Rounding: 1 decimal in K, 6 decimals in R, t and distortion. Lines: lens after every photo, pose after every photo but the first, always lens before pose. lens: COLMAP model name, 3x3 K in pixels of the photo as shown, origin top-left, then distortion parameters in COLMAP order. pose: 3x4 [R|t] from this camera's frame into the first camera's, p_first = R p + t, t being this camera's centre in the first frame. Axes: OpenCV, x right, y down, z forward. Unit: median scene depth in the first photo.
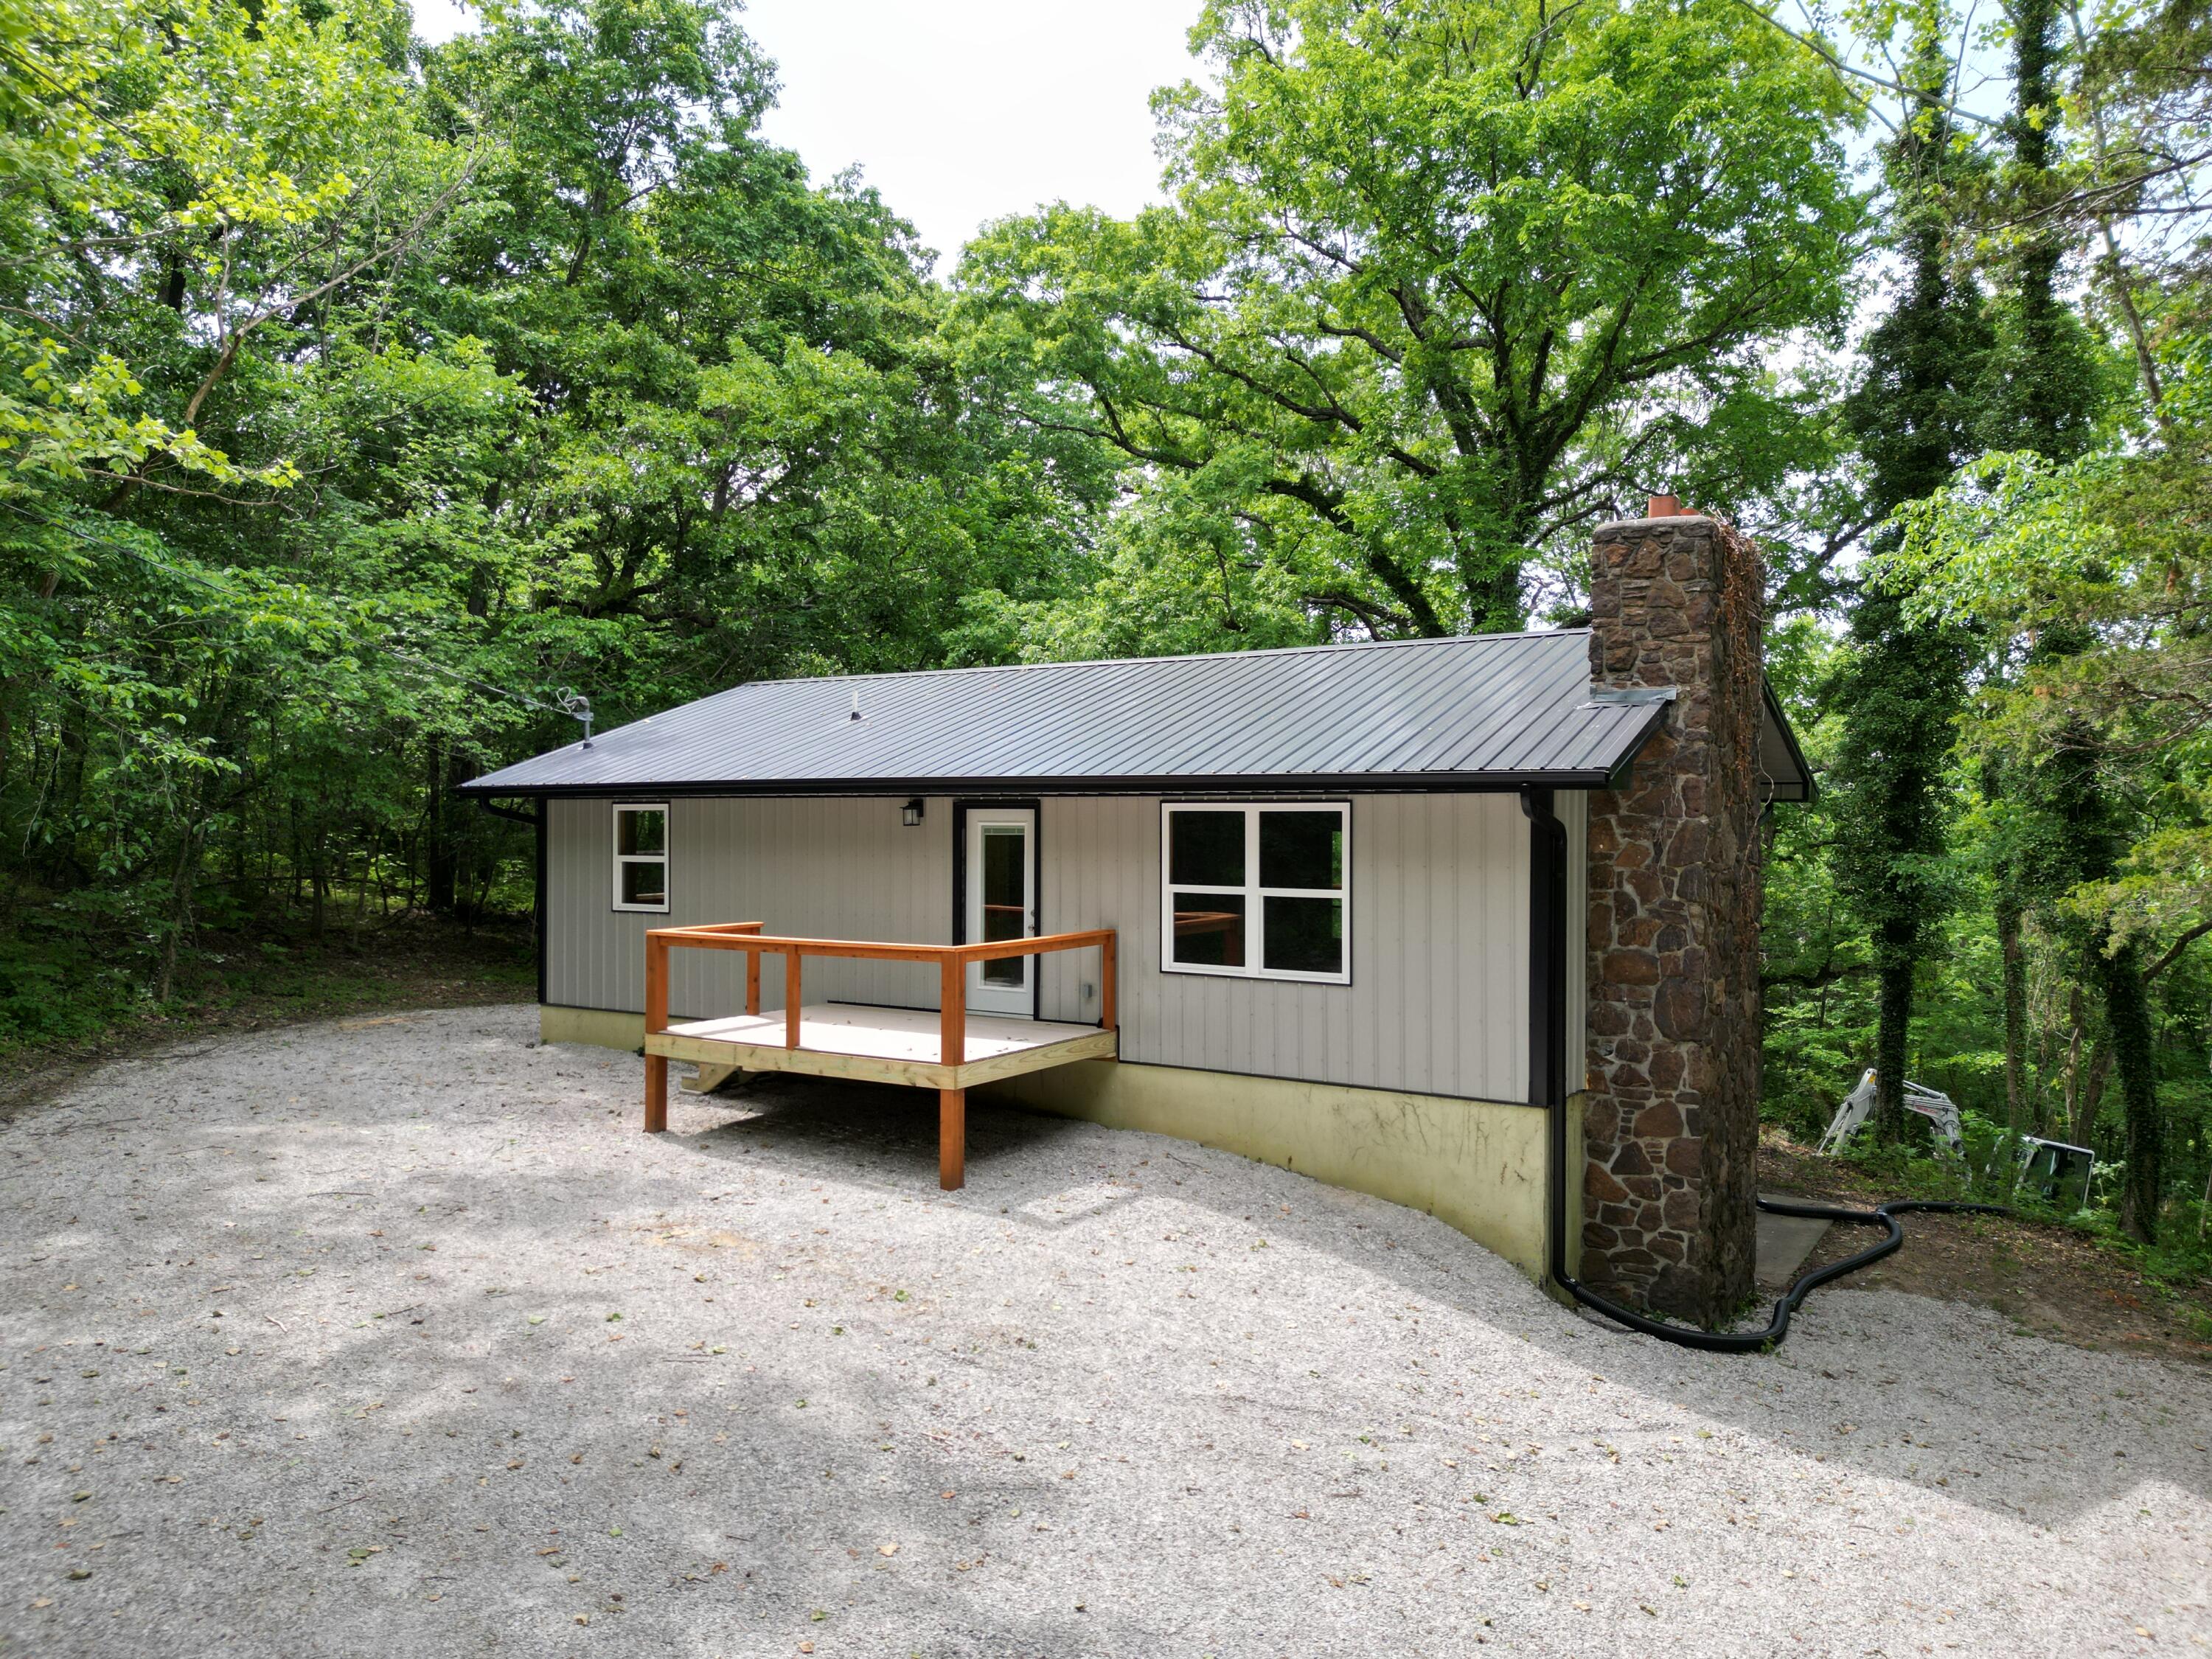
lens RADIAL K [[1540.1, 0, 1091.4], [0, 1540.1, 835.1], [0, 0, 1]] dist [0.048979, -0.043074]
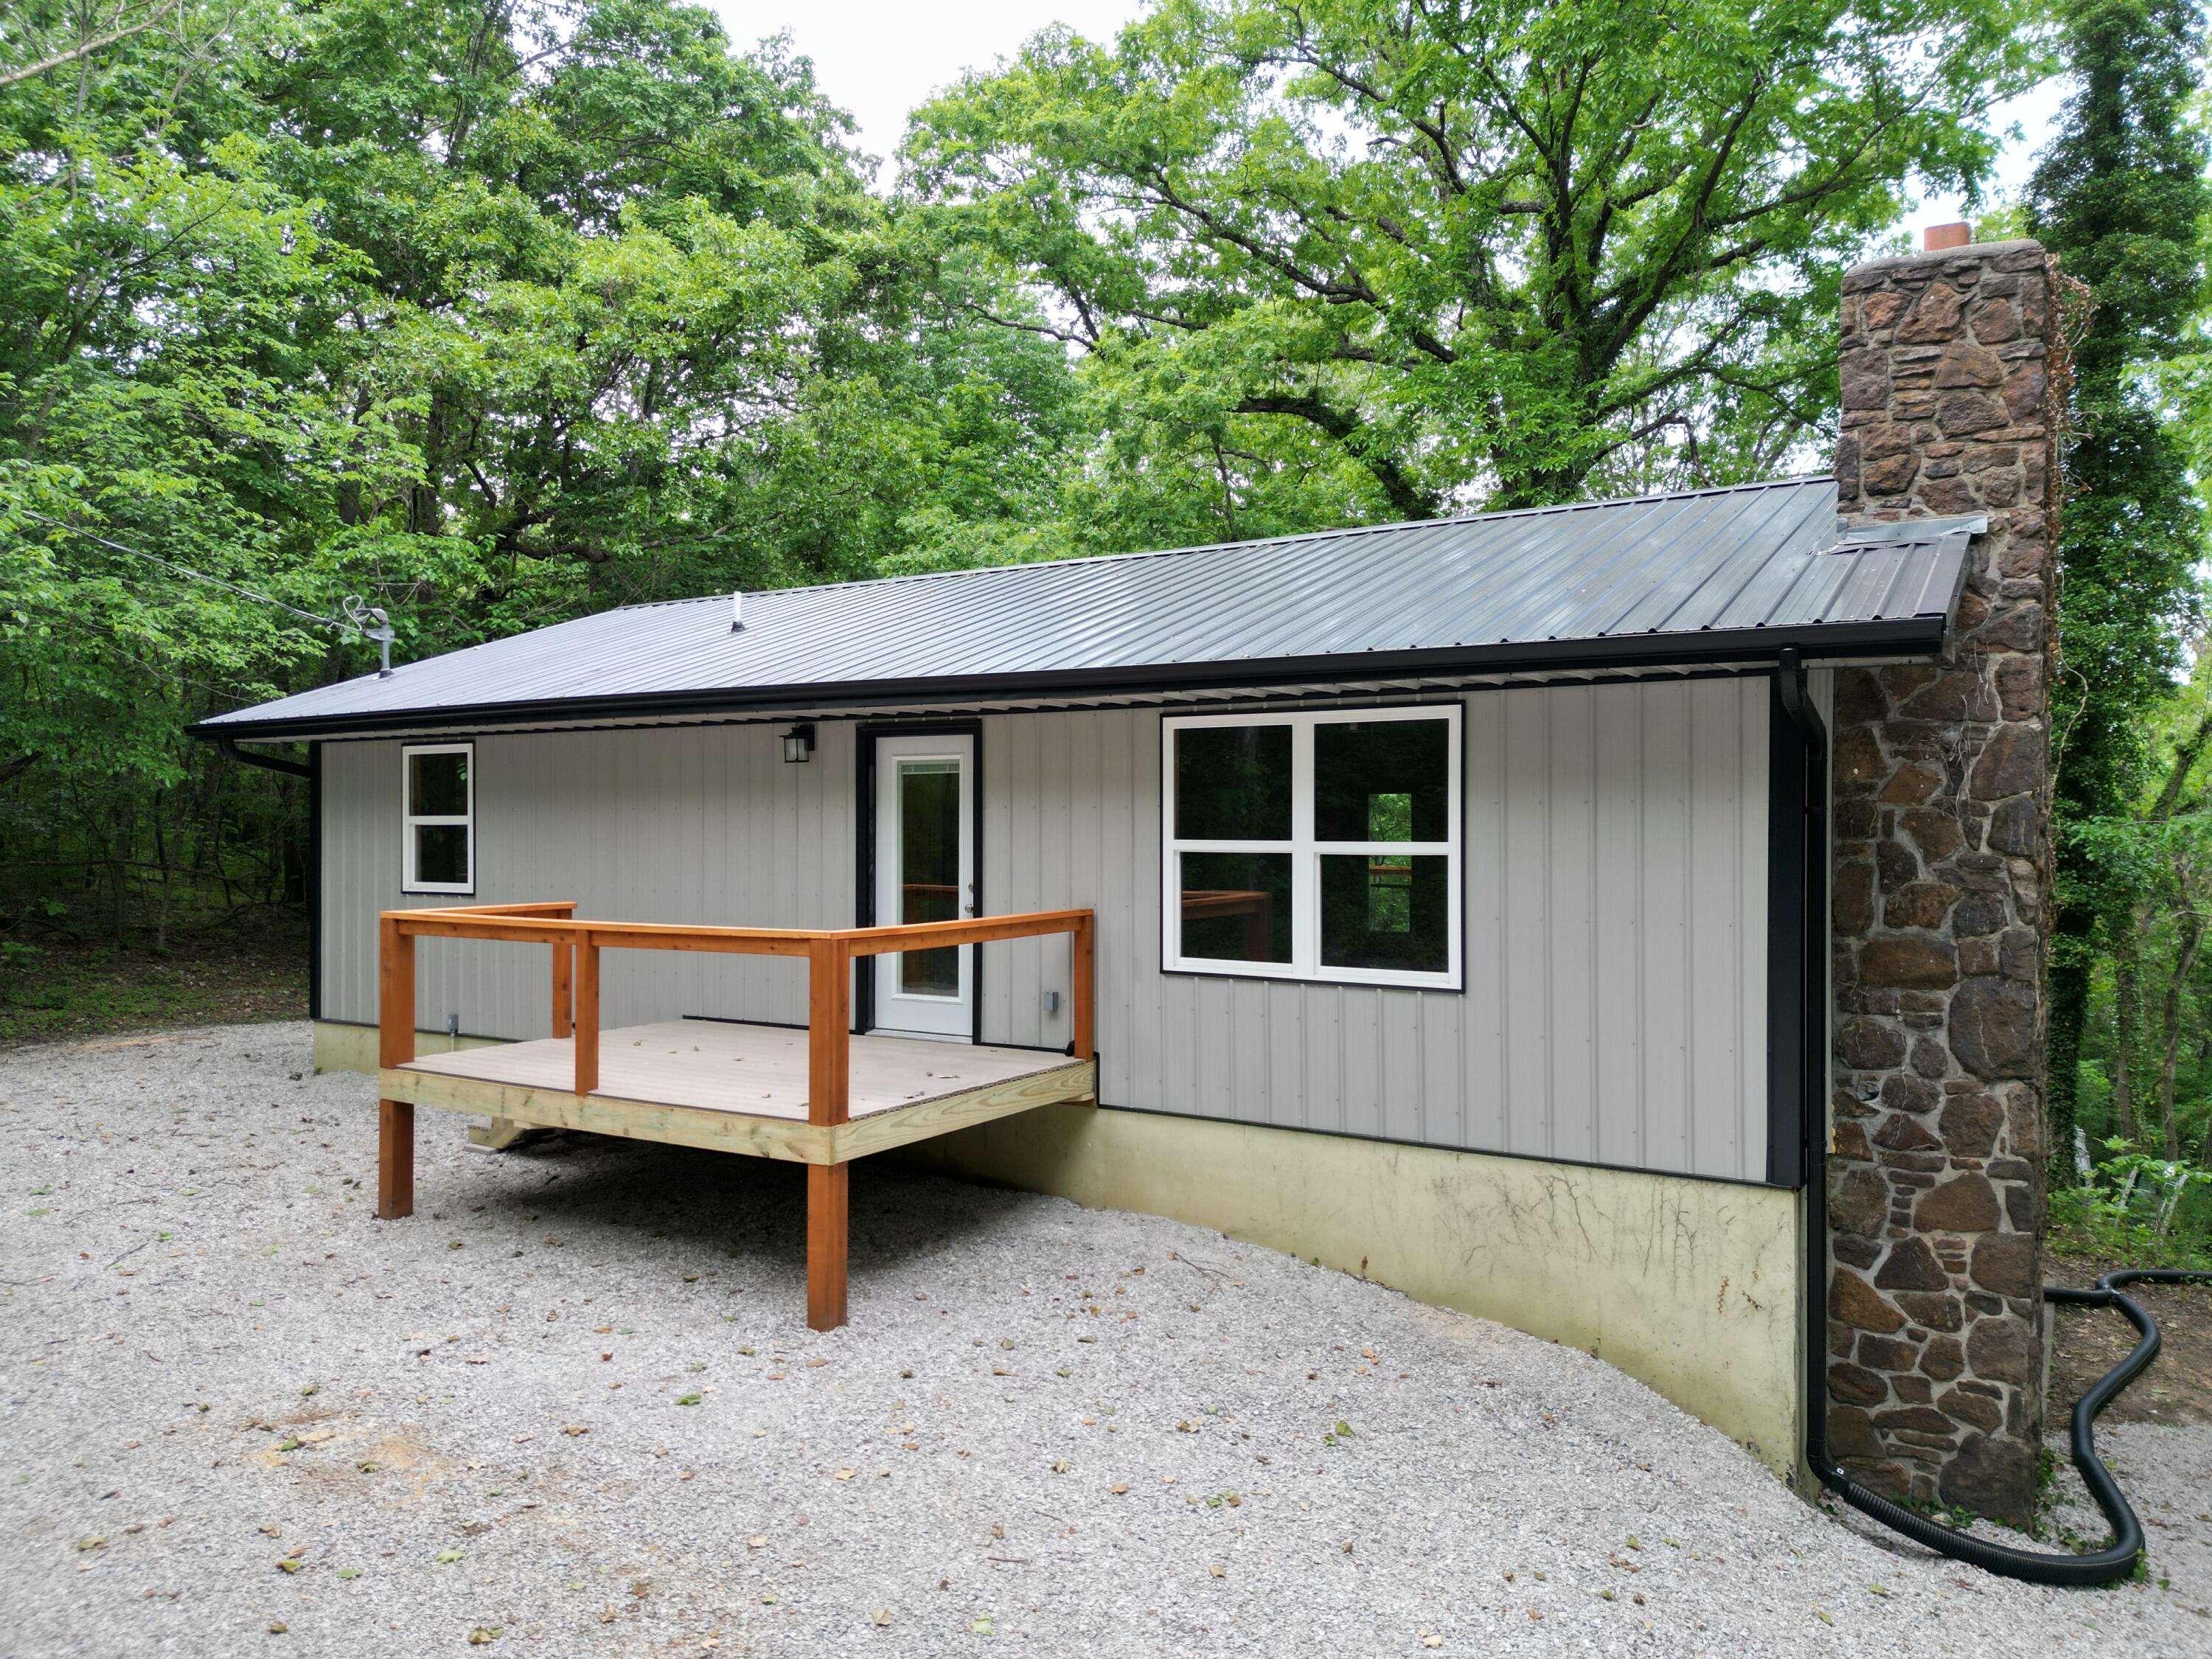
lens RADIAL K [[1540.1, 0, 1093.5], [0, 1540.1, 835.8], [0, 0, 1]] dist [0.048979, -0.043074]
pose [[0.999846, -0.001523, 0.017485, 0.004244], [0.001584, 0.999993, -0.003517, 0.031895], [-0.017480, 0.003544, 0.999841, 0.331012]]
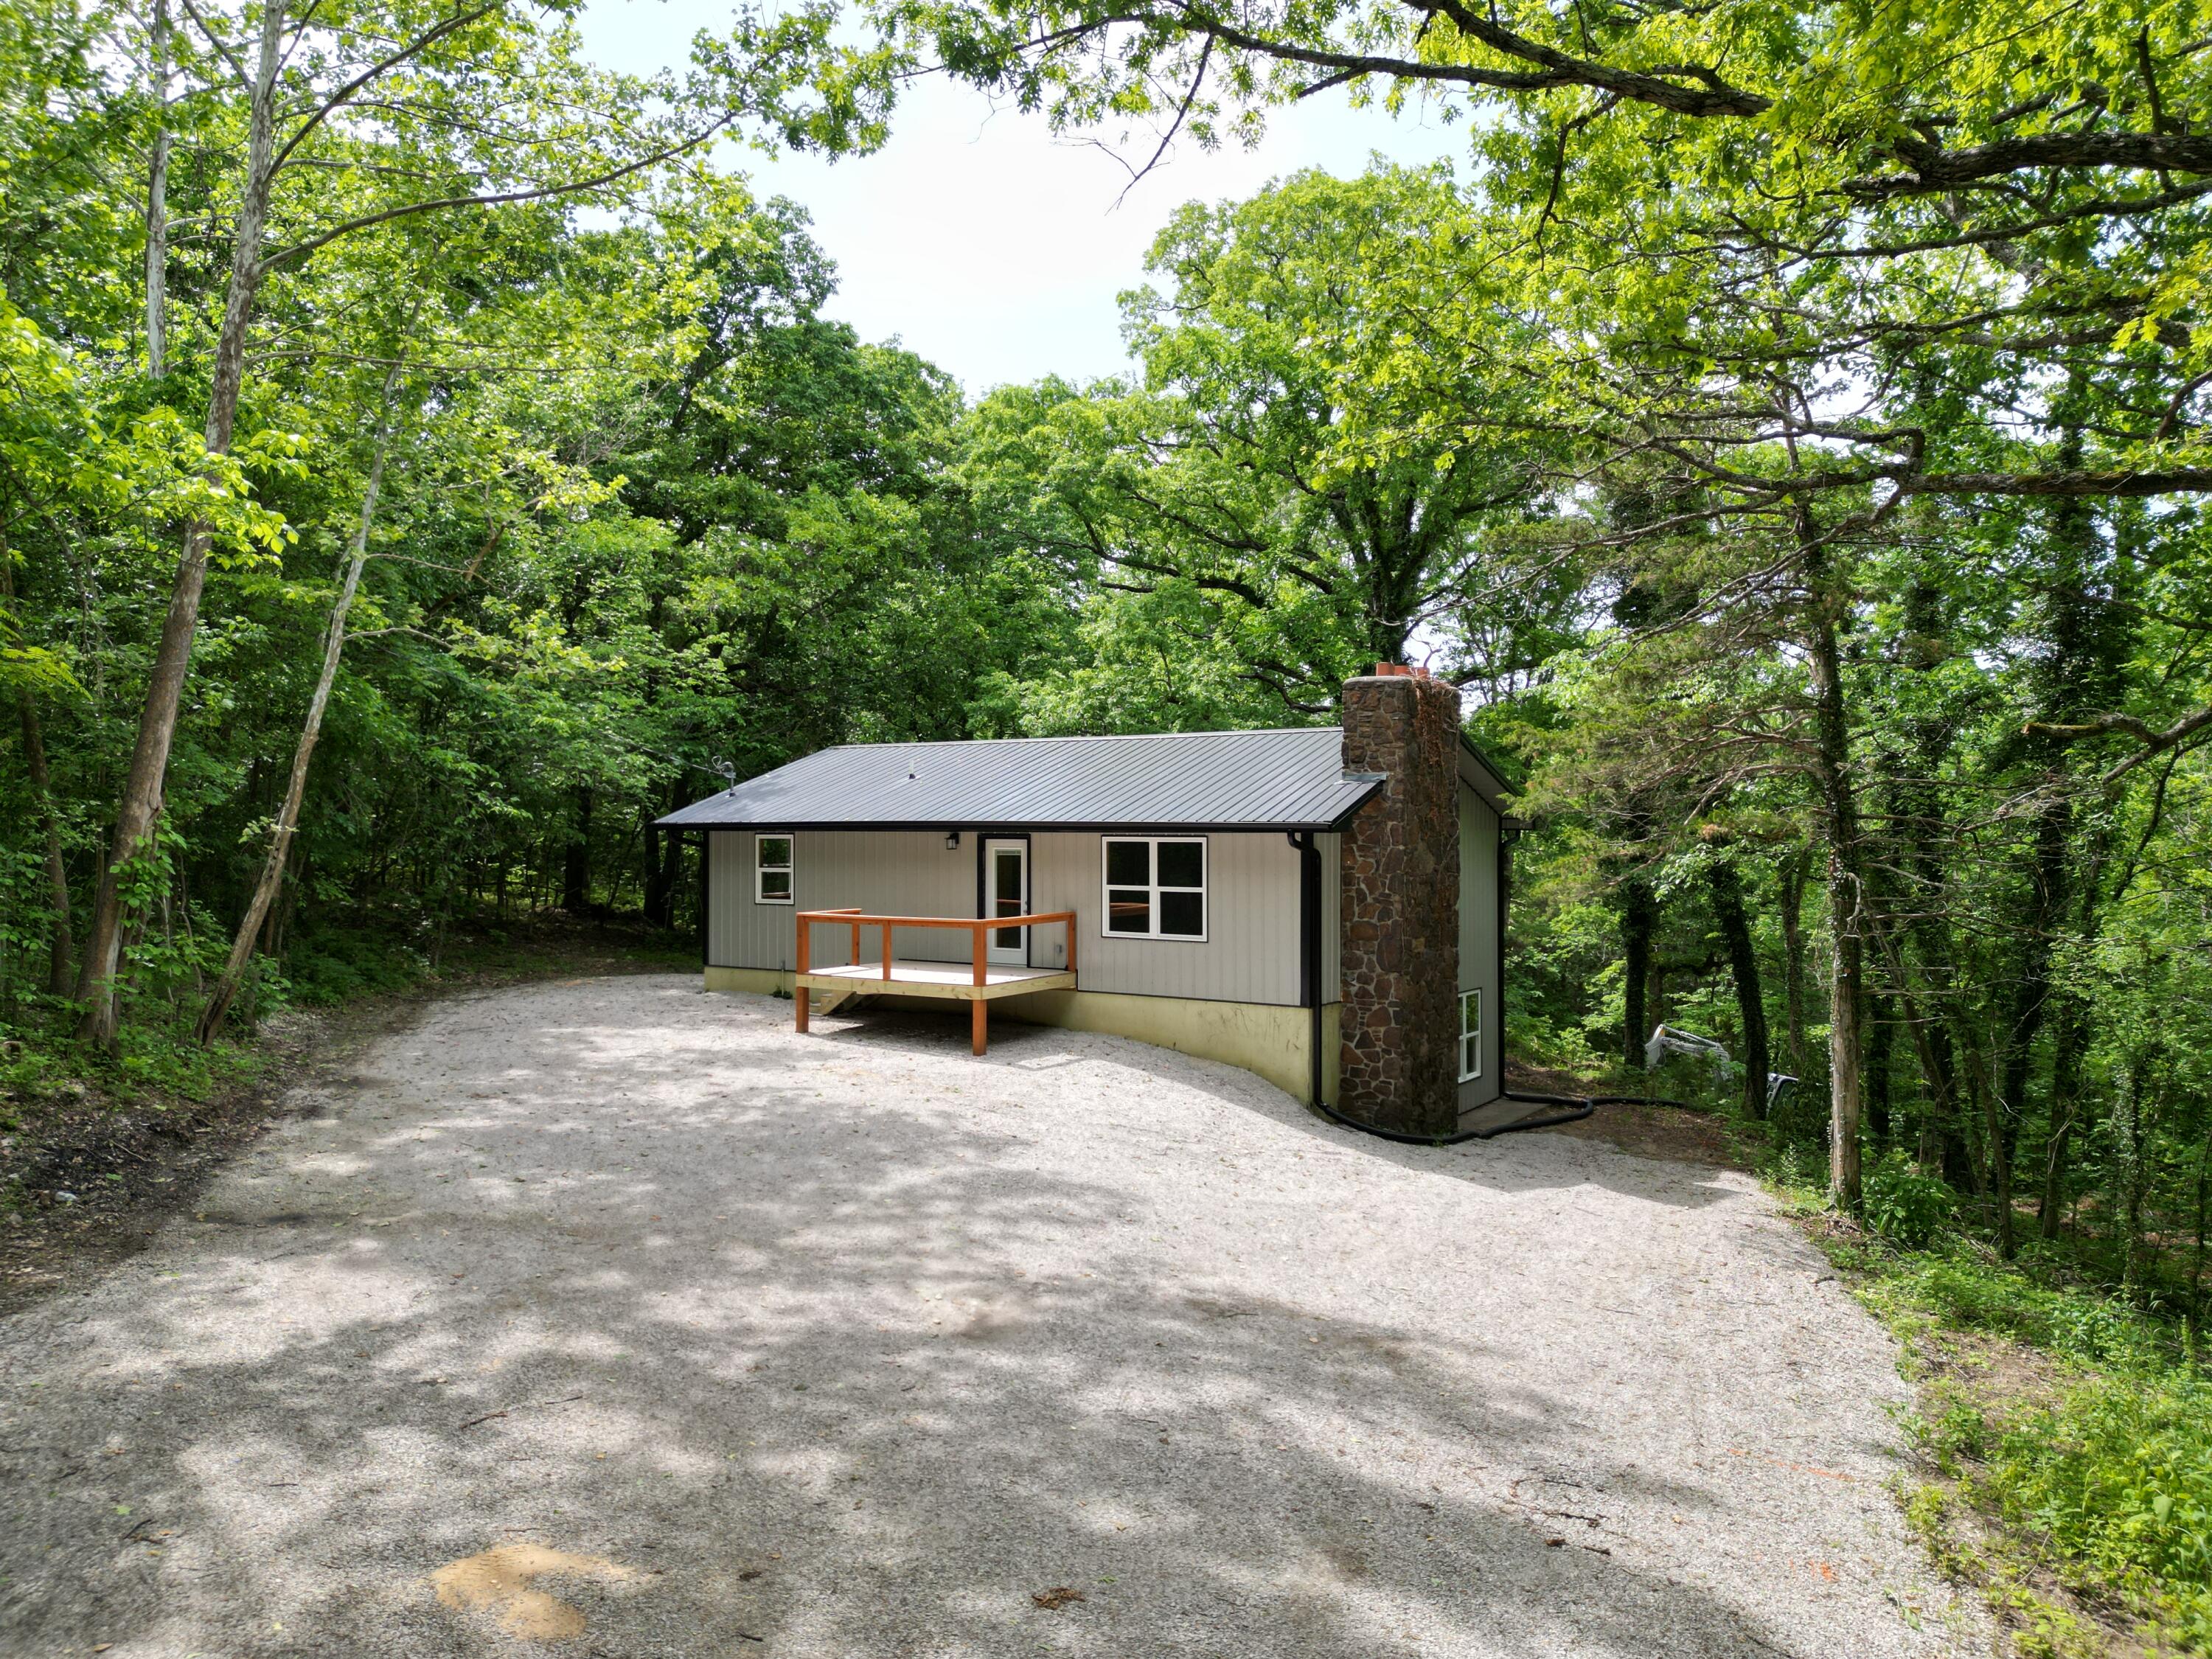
lens RADIAL K [[1540.1, 0, 1096.3], [0, 1540.1, 828.2], [0, 0, 1]] dist [0.048979, -0.043074]
pose [[0.999994, -0.002372, -0.002543, 0.043018], [0.002351, 0.999964, -0.008179, -0.016158], [0.002563, 0.008173, 0.999963, -0.675144]]
